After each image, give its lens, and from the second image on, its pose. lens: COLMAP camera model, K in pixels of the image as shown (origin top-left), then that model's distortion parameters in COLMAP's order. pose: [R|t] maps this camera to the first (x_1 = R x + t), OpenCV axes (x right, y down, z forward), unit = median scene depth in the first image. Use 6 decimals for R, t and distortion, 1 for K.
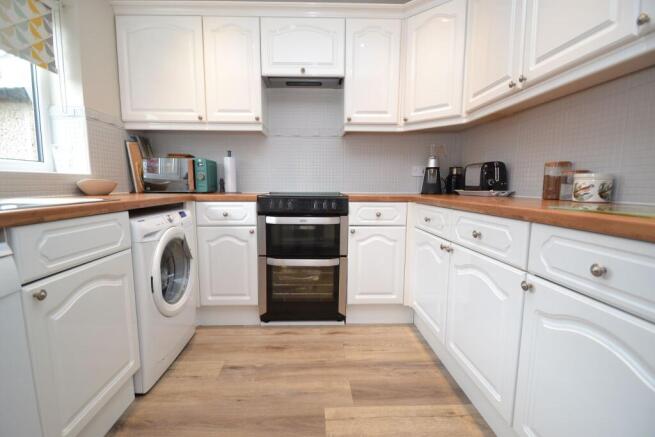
lens RADIAL K [[292.4, 0, 323.0], [0, 292.4, 220.0], [0, 0, 1]] dist [0.015361, -0.015874]
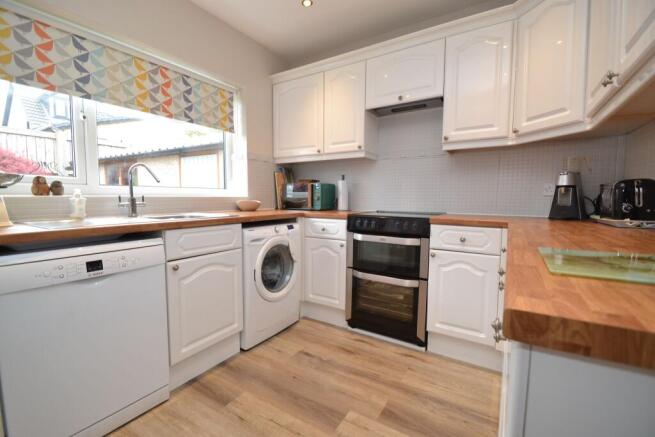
lens RADIAL K [[292.4, 0, 323.0], [0, 292.4, 220.0], [0, 0, 1]] dist [0.015361, -0.015874]
pose [[0.822073, 0.046085, -0.567515, 0.348269], [-0.071203, 0.997216, -0.022162, -0.028892], [0.564913, 0.058628, 0.823065, -0.005784]]
